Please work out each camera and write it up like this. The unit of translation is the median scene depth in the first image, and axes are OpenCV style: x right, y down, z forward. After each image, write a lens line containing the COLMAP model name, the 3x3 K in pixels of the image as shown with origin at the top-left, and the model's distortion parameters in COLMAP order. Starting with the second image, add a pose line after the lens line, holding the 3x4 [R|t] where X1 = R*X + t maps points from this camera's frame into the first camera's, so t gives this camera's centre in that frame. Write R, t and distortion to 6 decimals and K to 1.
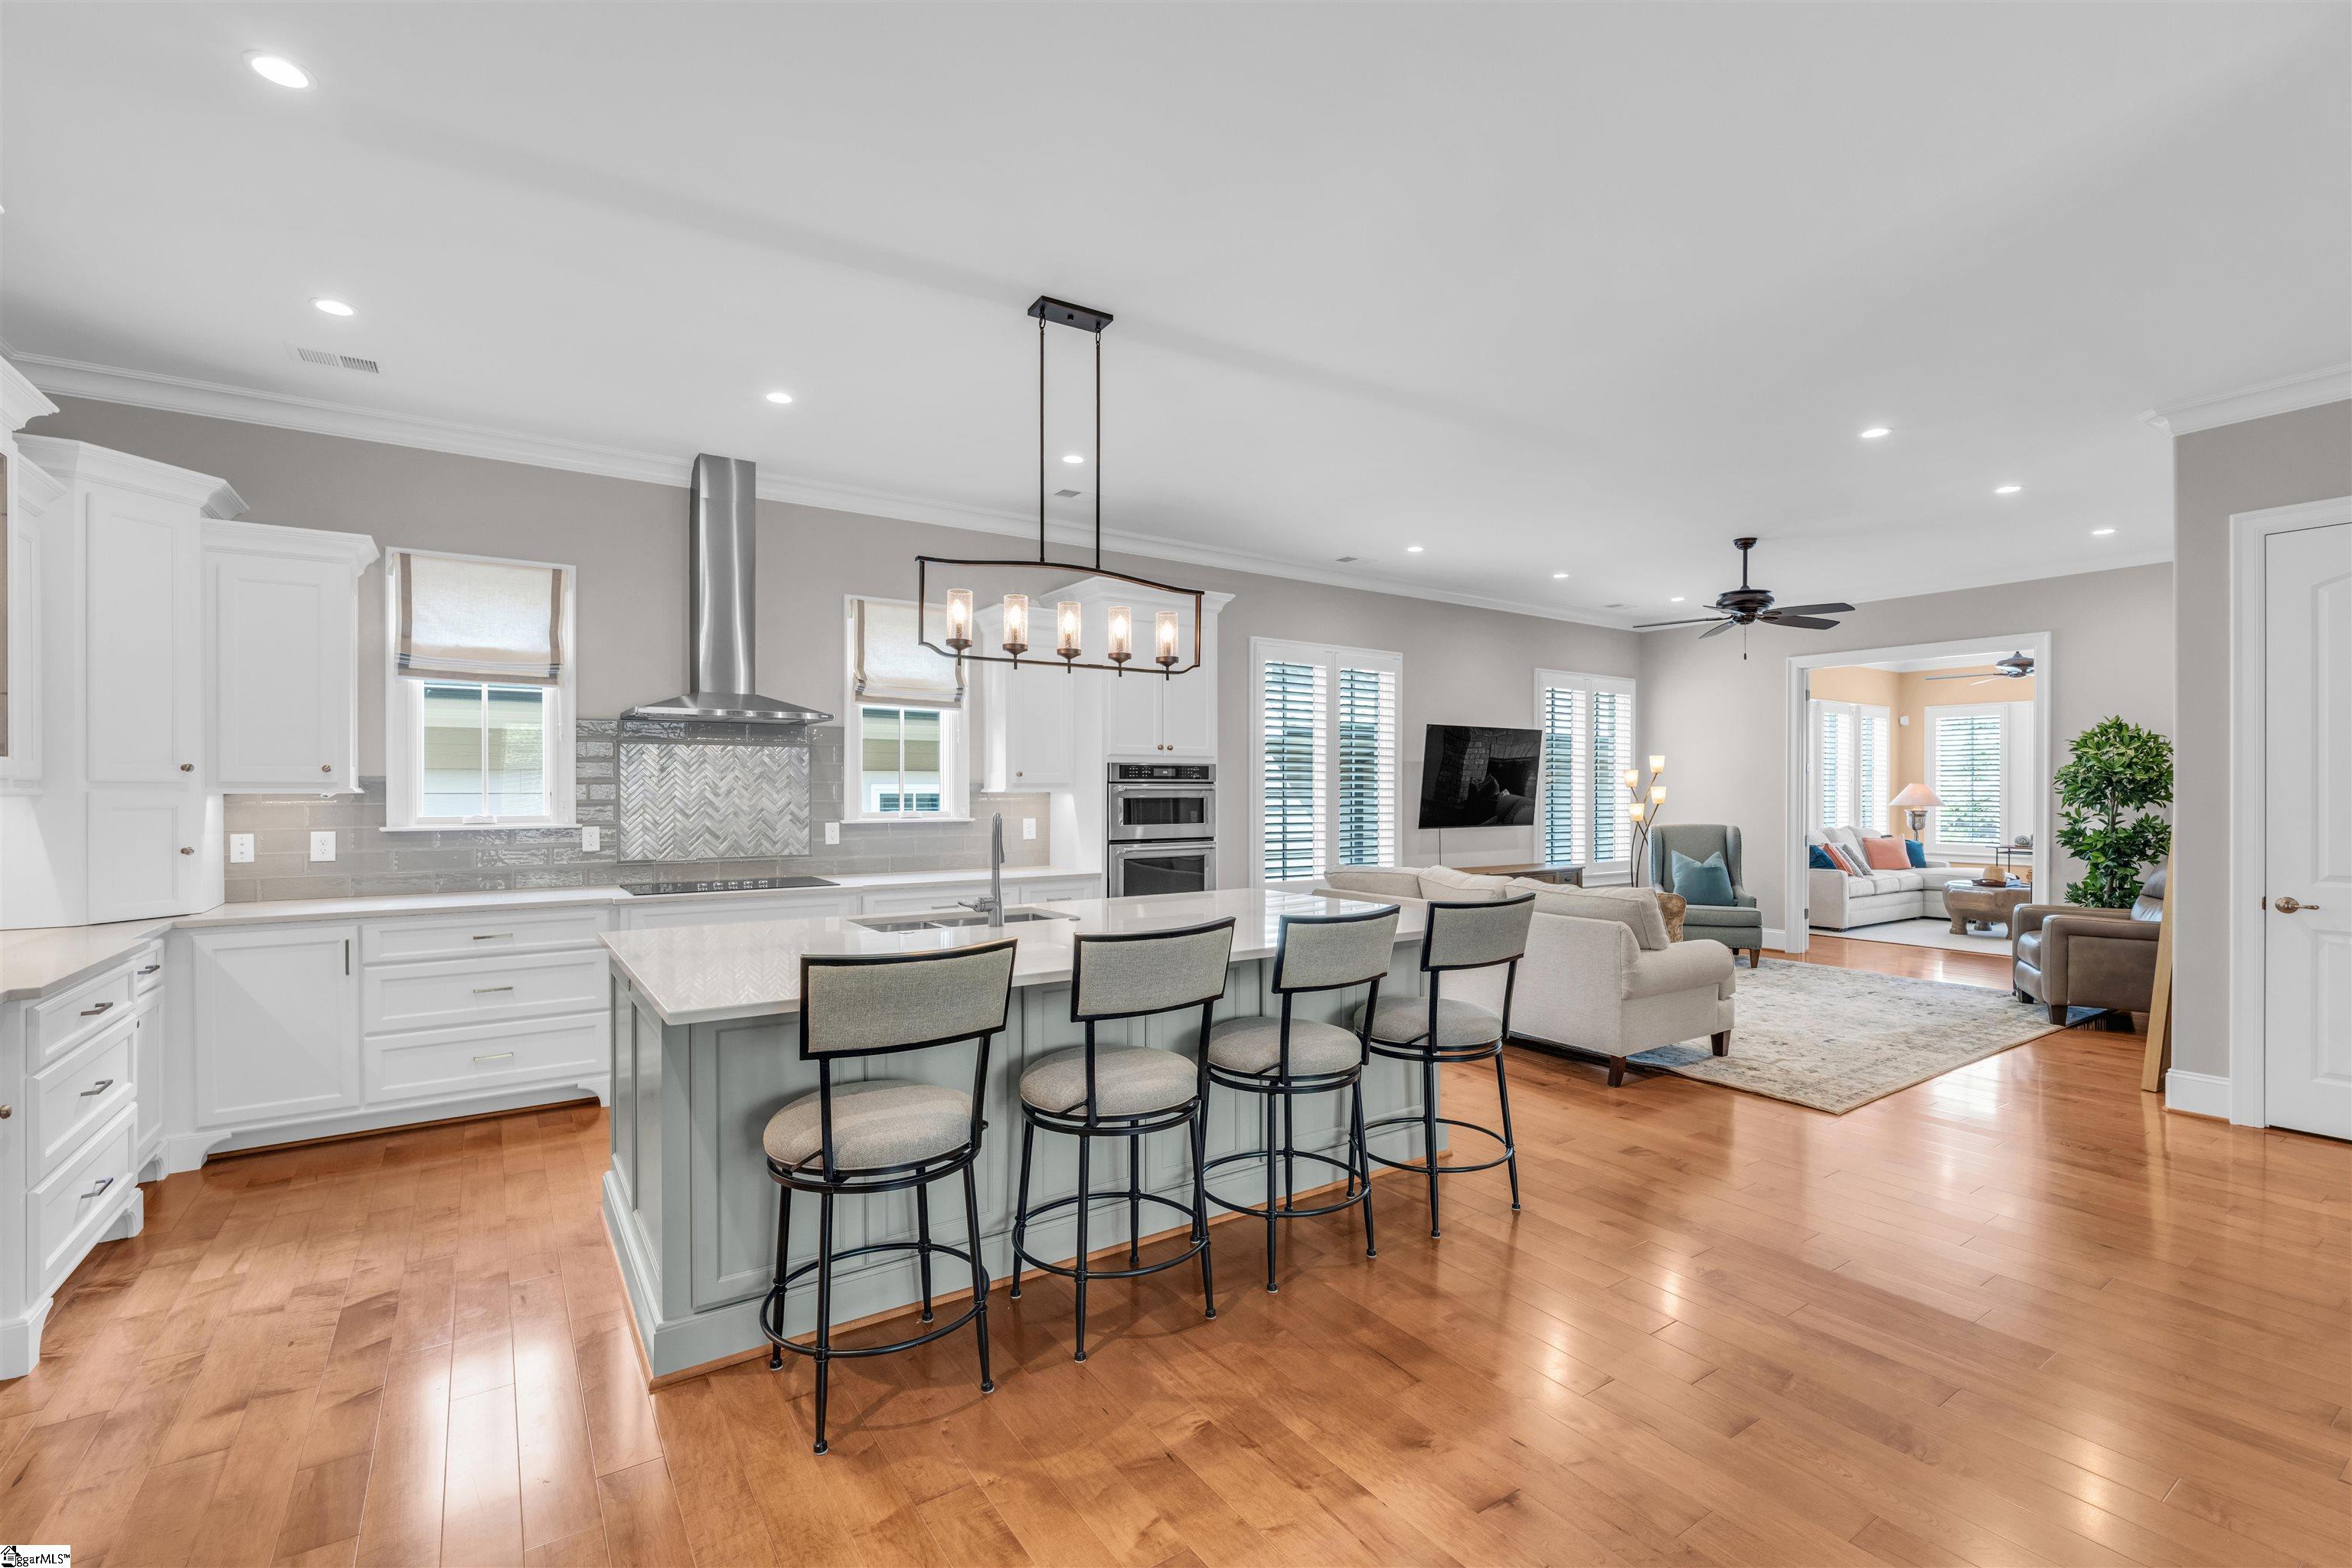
lens RADIAL K [[1046.9, 0, 1171.9], [0, 1046.9, 790.1], [0, 0, 1]] dist [-0.006566, 0.001659]
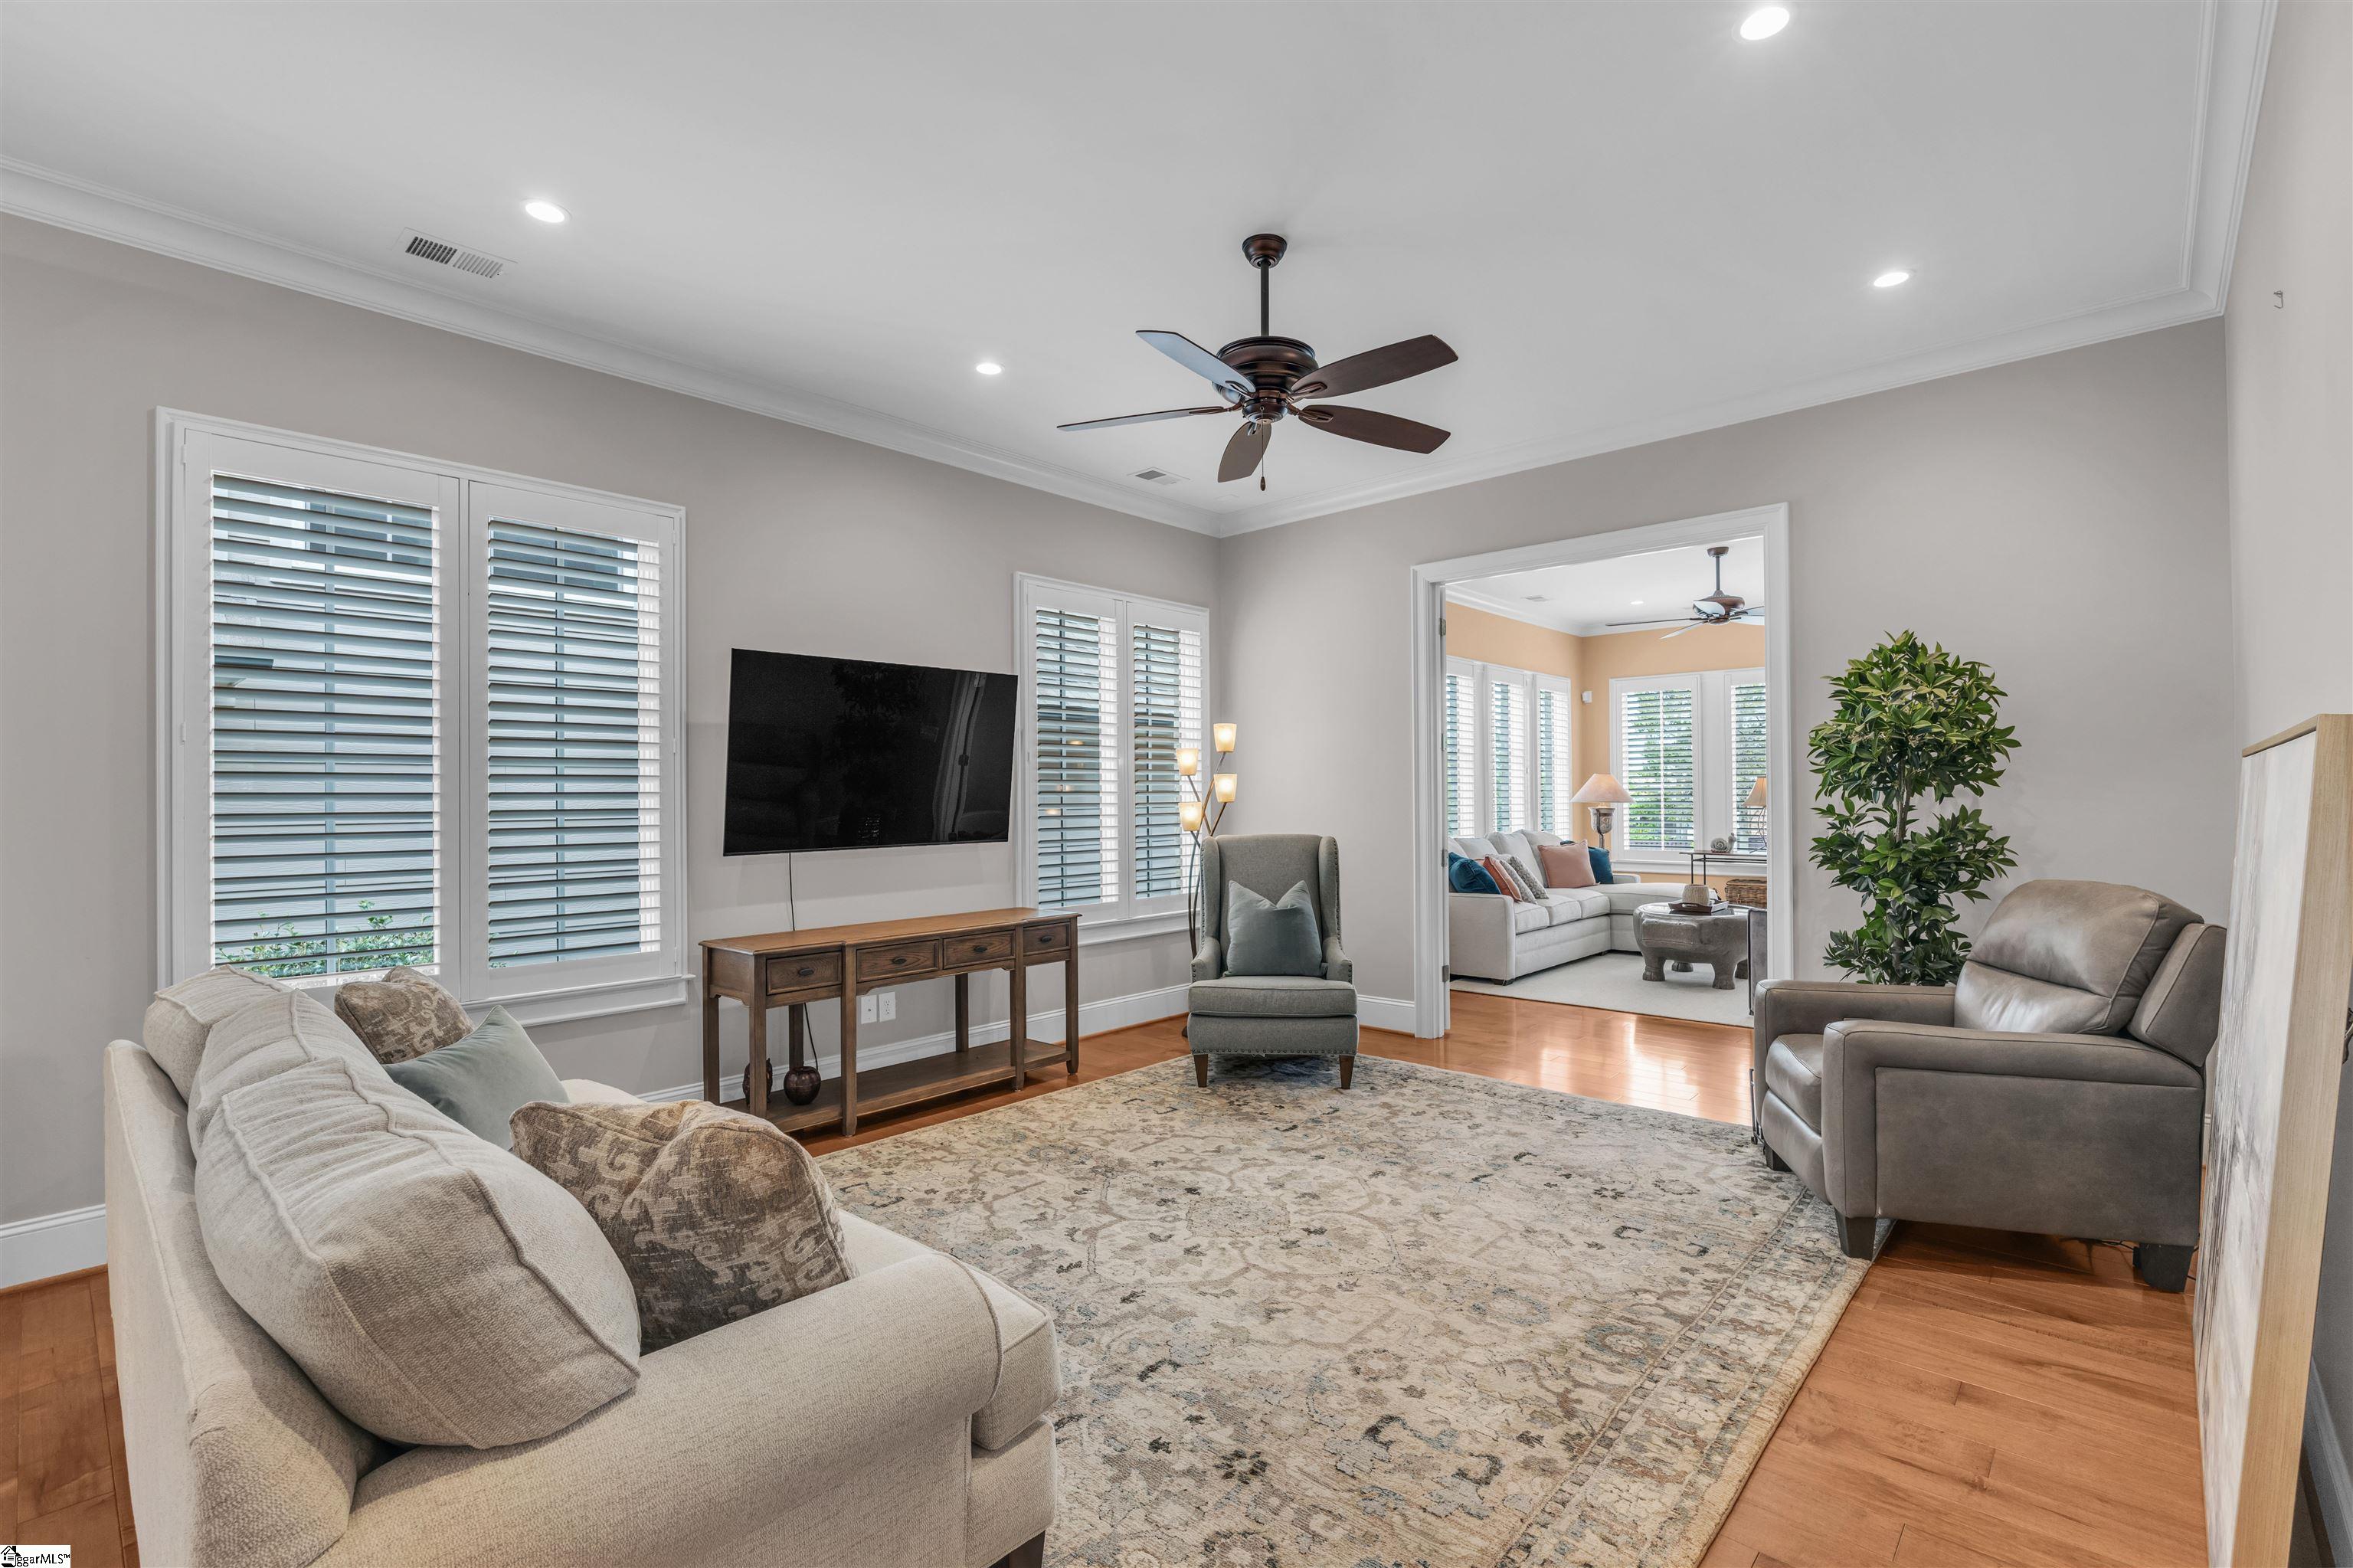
lens RADIAL K [[1047.3, 0, 1183.8], [0, 1047.3, 788.7], [0, 0, 1]] dist [-0.006566, 0.001659]
pose [[0.972450, -0.008776, 0.232945, 0.323038], [0.010702, 0.999918, -0.007005, 0.010002], [-0.232864, 0.009305, 0.972465, 0.442456]]
